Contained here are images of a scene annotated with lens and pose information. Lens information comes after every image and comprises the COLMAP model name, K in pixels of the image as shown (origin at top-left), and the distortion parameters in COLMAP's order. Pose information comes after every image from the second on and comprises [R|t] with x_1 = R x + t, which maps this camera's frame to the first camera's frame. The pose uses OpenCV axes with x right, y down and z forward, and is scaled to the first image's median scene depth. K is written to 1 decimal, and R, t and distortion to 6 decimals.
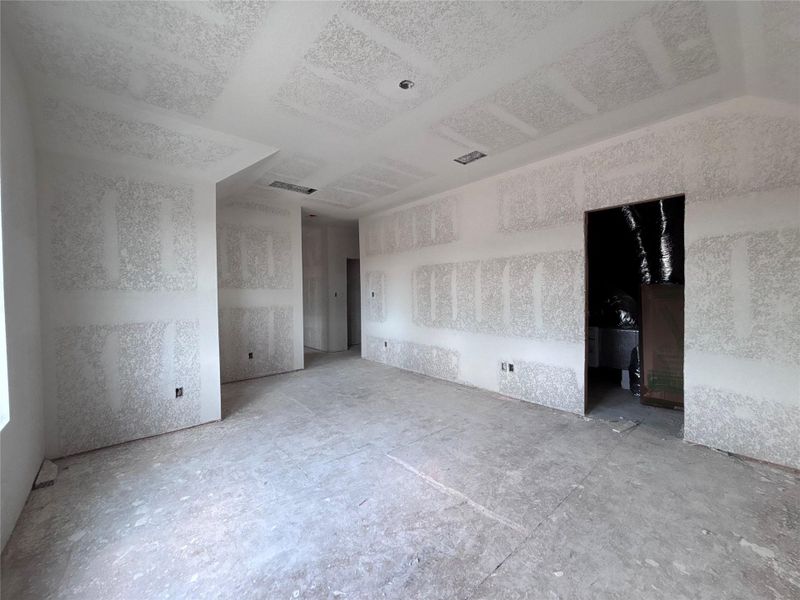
lens RADIAL K [[322.2, 0, 400.0], [0, 322.2, 300.0], [0, 0, 1]] dist [-0.007172, 0.000477]
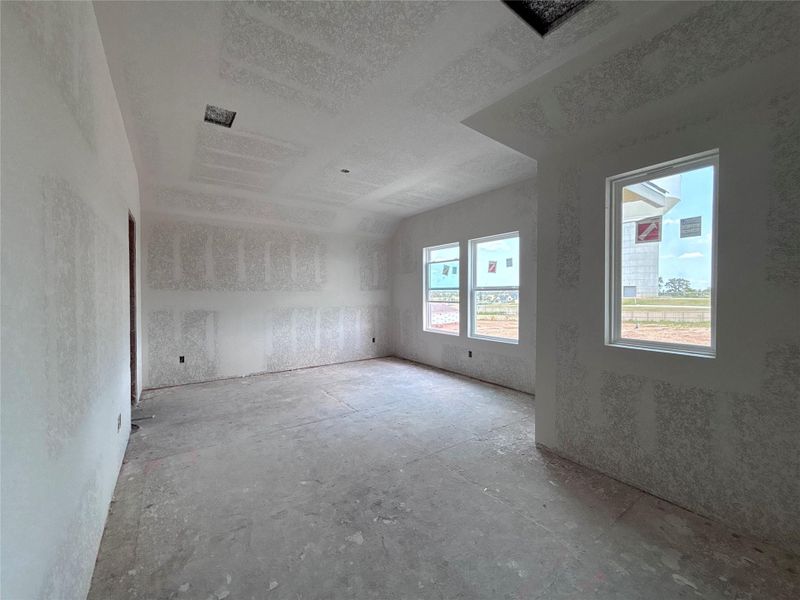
lens RADIAL K [[322.2, 0, 400.0], [0, 322.2, 300.0], [0, 0, 1]] dist [-0.007172, 0.000477]
pose [[-0.995388, 0.005905, 0.095746, -0.321635], [0.010486, 0.998820, 0.047414, -0.052526], [-0.095353, 0.048199, -0.994276, 2.053247]]
